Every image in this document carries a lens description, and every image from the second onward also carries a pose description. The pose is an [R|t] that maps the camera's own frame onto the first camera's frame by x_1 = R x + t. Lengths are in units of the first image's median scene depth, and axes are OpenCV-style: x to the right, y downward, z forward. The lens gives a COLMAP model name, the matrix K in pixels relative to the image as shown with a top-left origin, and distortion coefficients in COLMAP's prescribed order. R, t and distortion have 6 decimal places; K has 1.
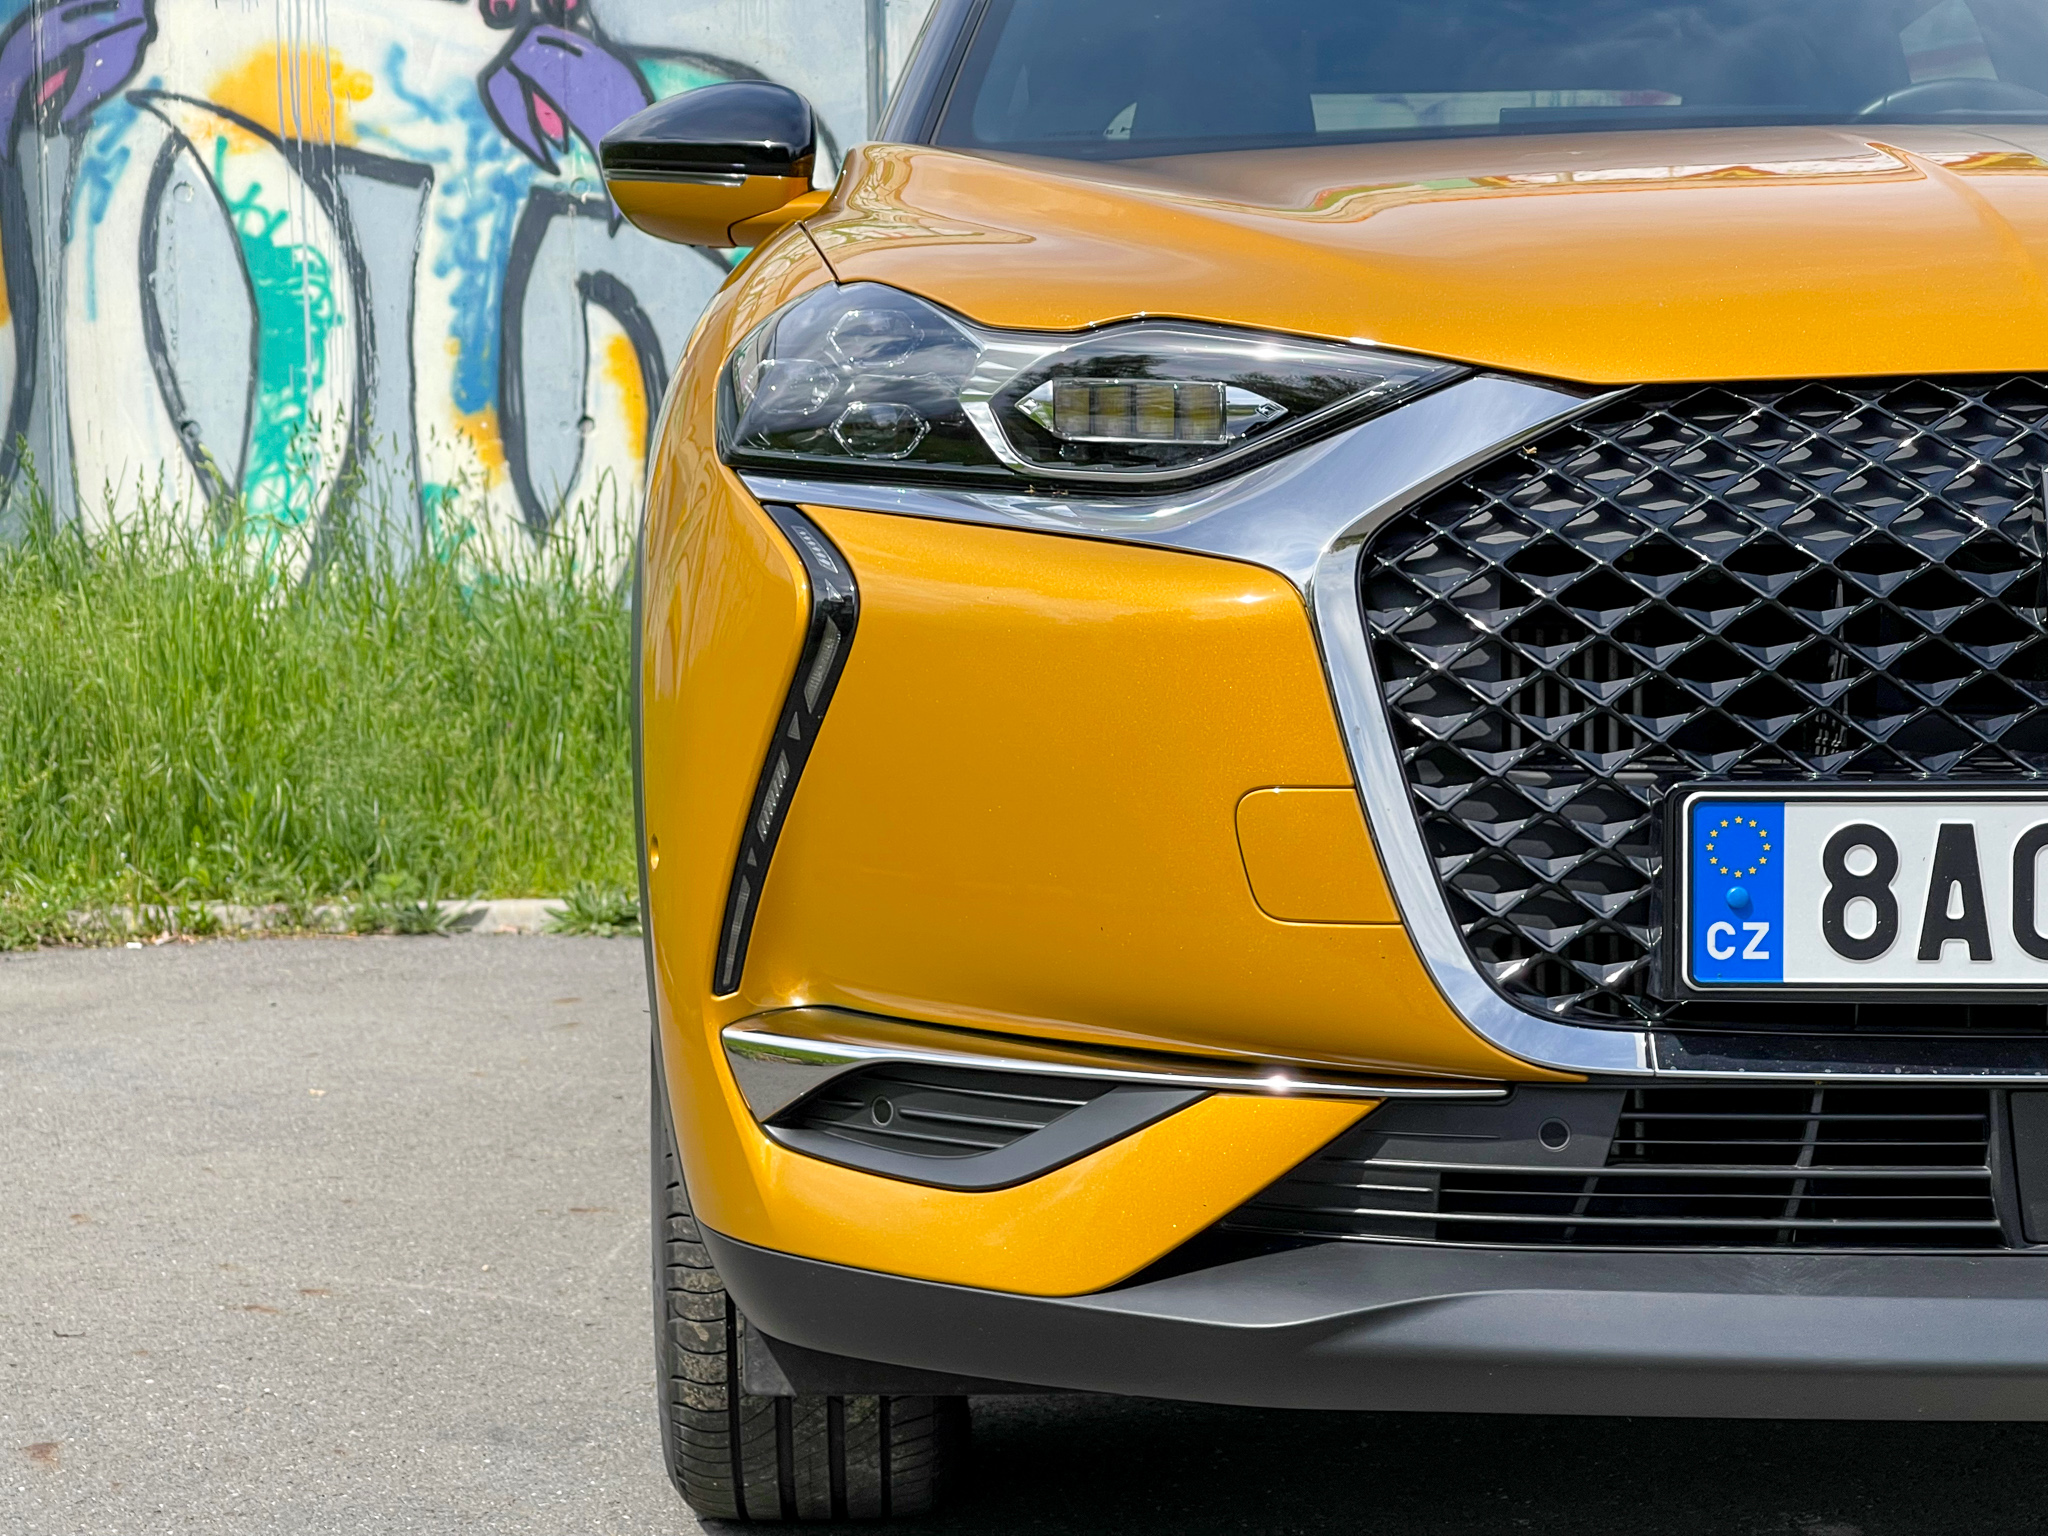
lens RADIAL K [[3785.6, 0, 974.7], [0, 3785.6, 757.8], [0, 0, 1]] dist [0.229824, 0.000000]
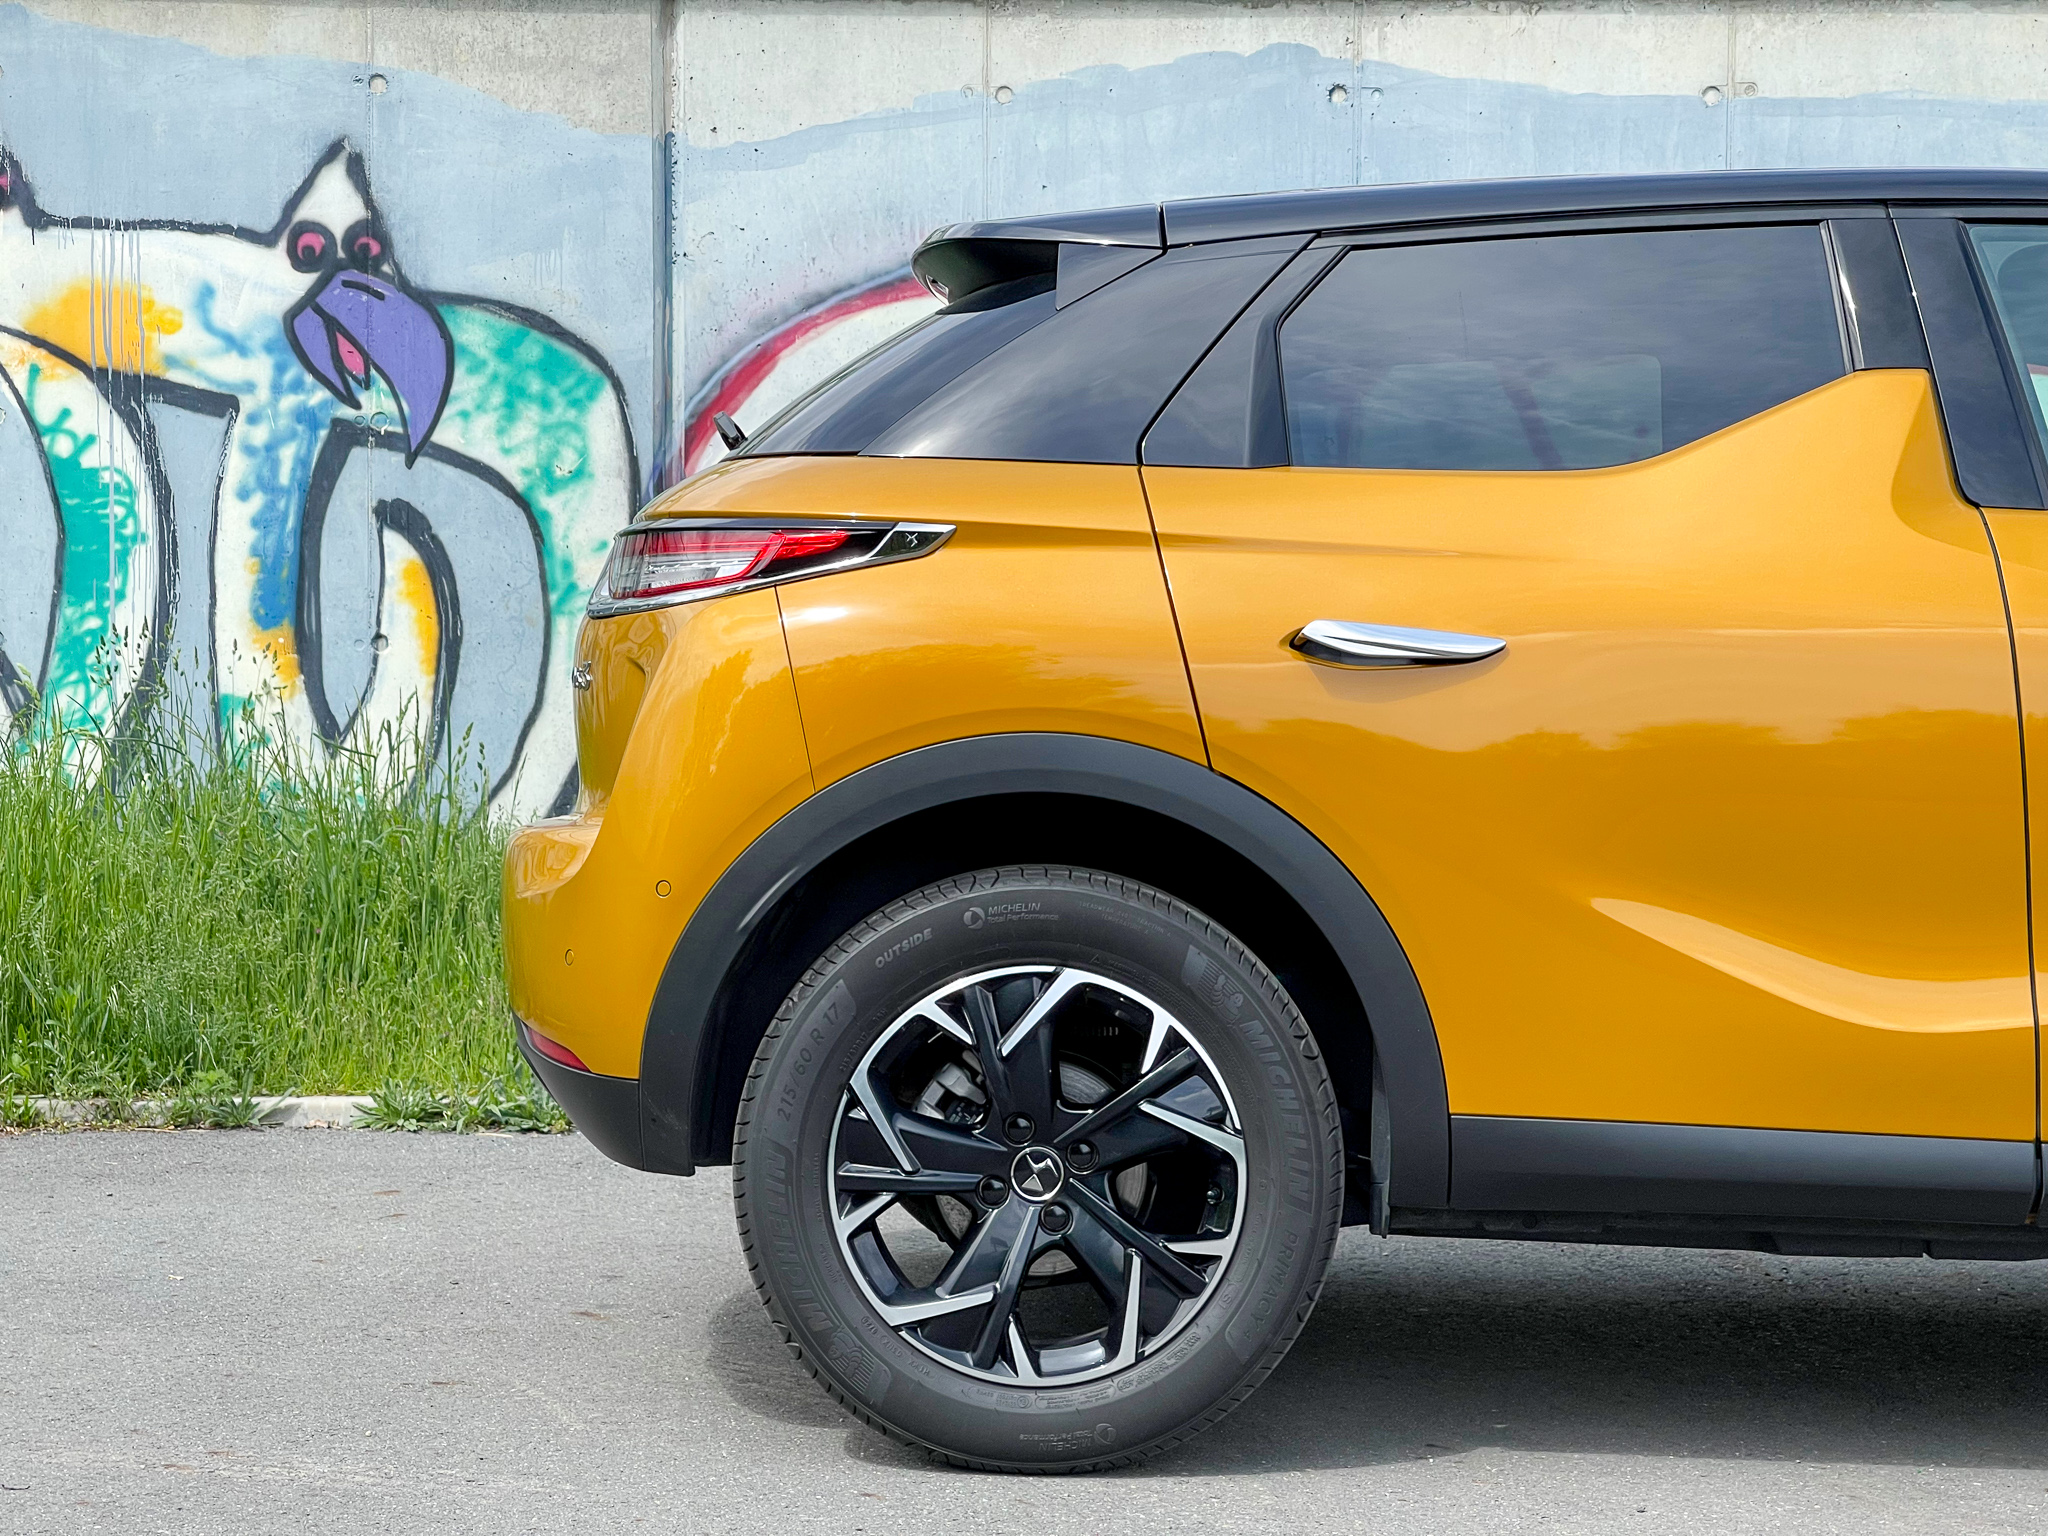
lens RADIAL K [[3785.6, 0, 1036.7], [0, 3785.6, 773.5], [0, 0, 1]] dist [0.229824, 0.000000]
pose [[0.995781, 0.020763, 0.089381, -0.013915], [-0.016893, 0.998896, -0.043835, -0.007423], [-0.090192, 0.042140, 0.995032, -0.074578]]
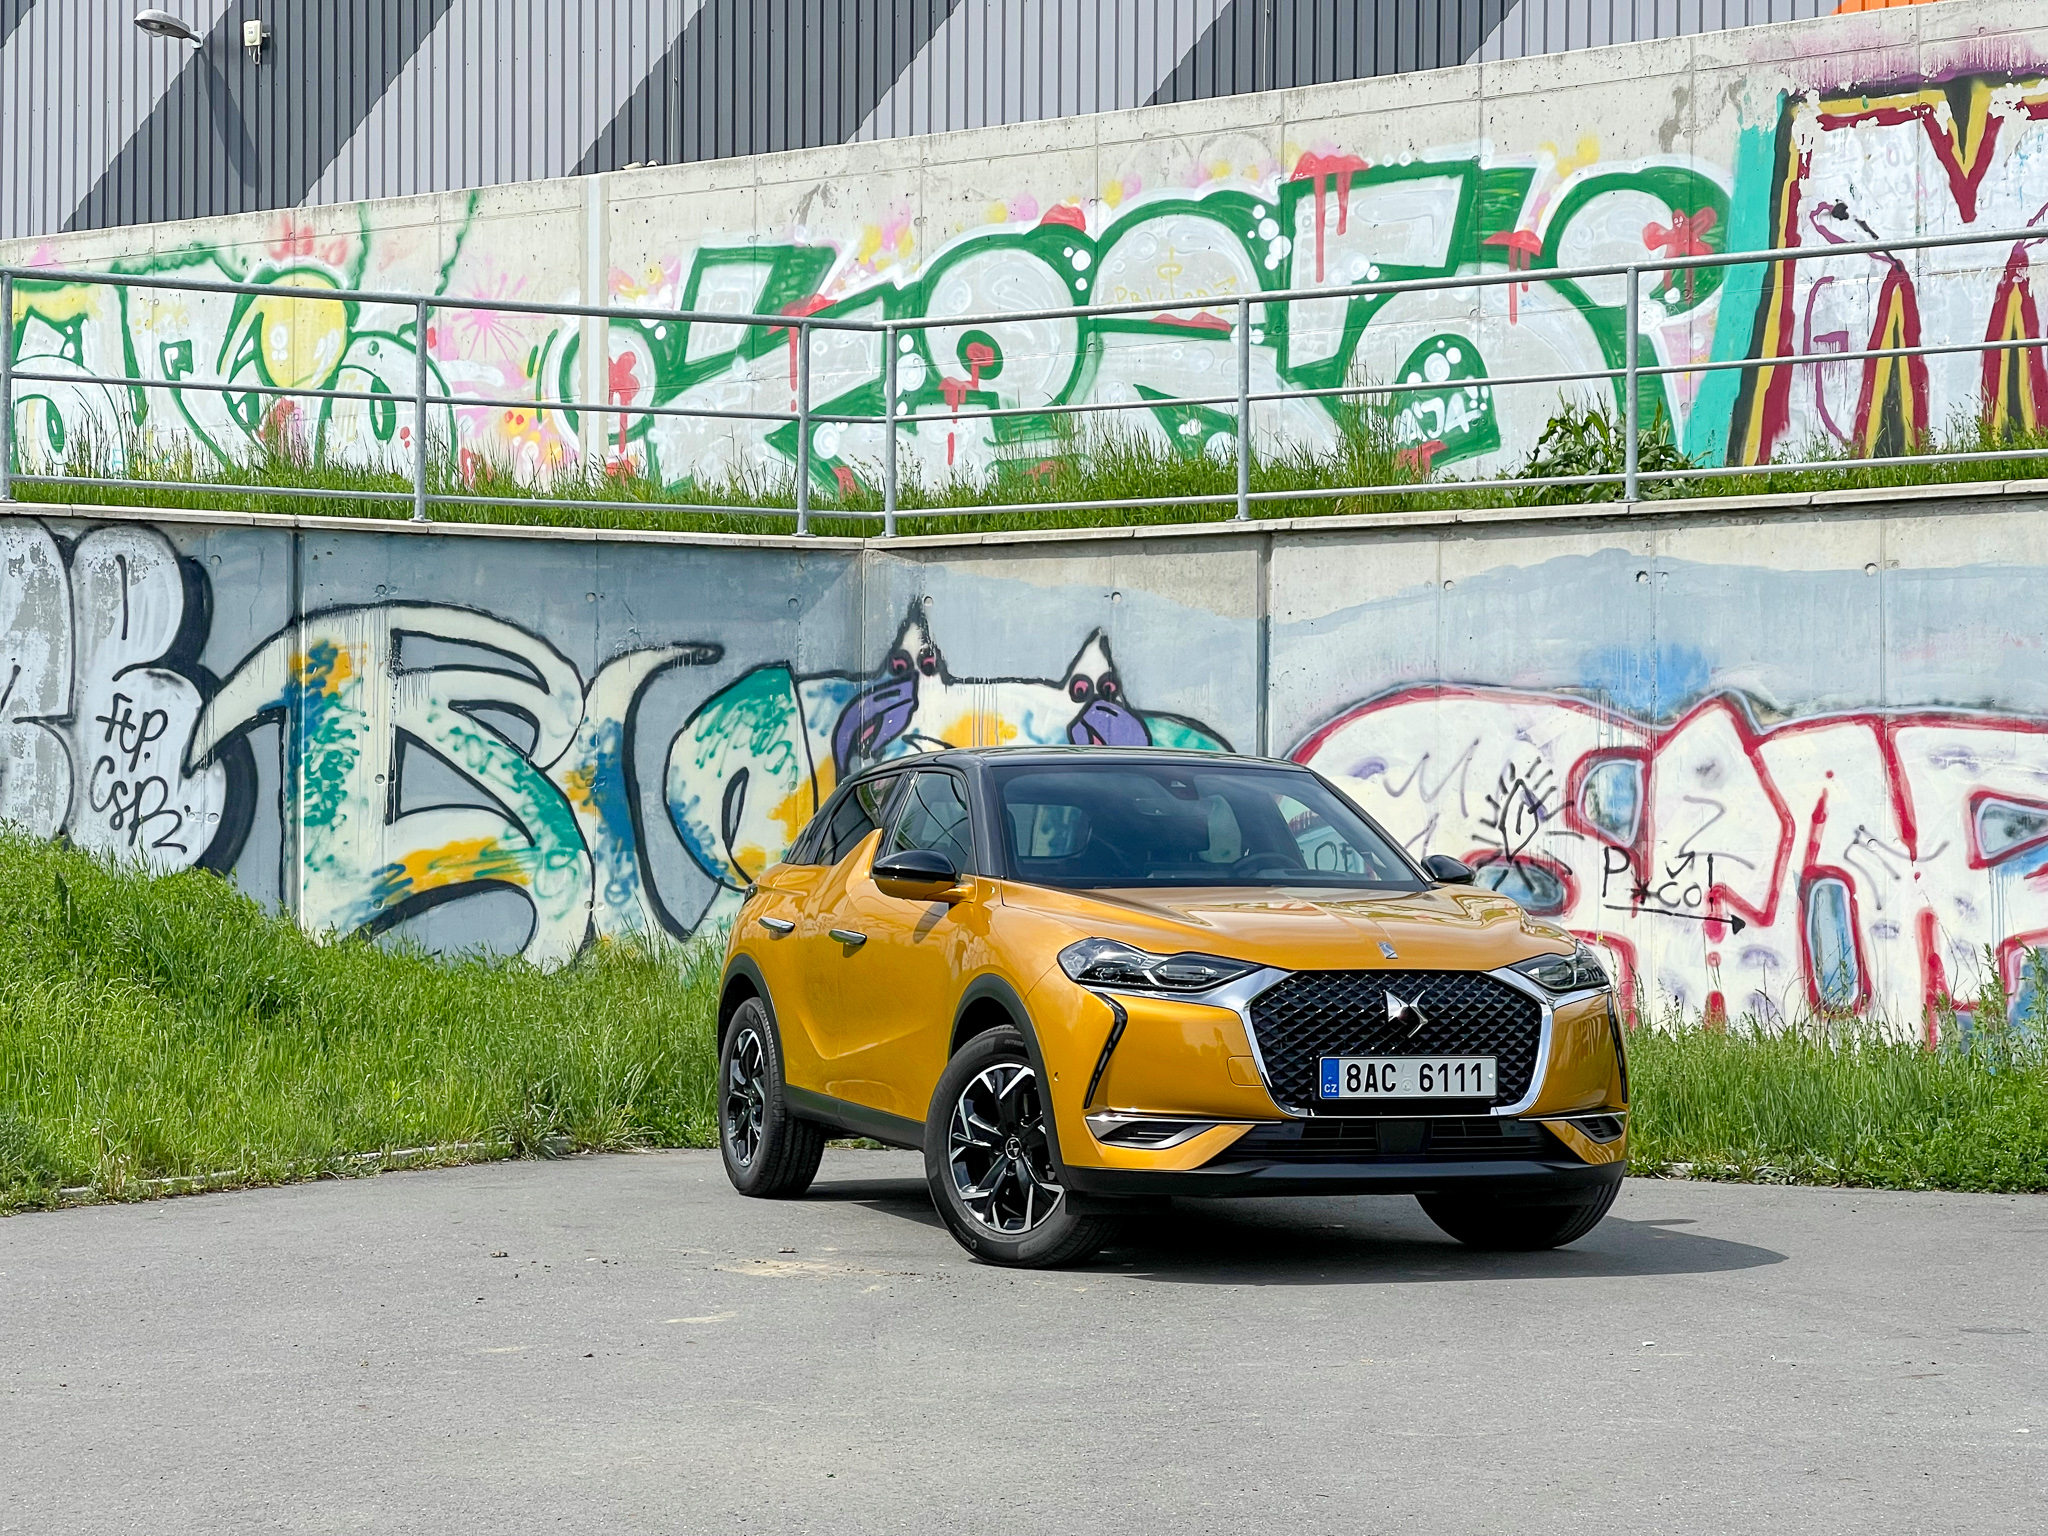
lens RADIAL K [[3785.6, 0, 999.8], [0, 3785.6, 753.1], [0, 0, 1]] dist [0.229824, 0.000000]
pose [[0.929500, 0.005098, -0.368787, 0.539334], [-0.043515, 0.994436, -0.095932, 0.018863], [0.366246, 0.105217, 0.924550, -0.766865]]
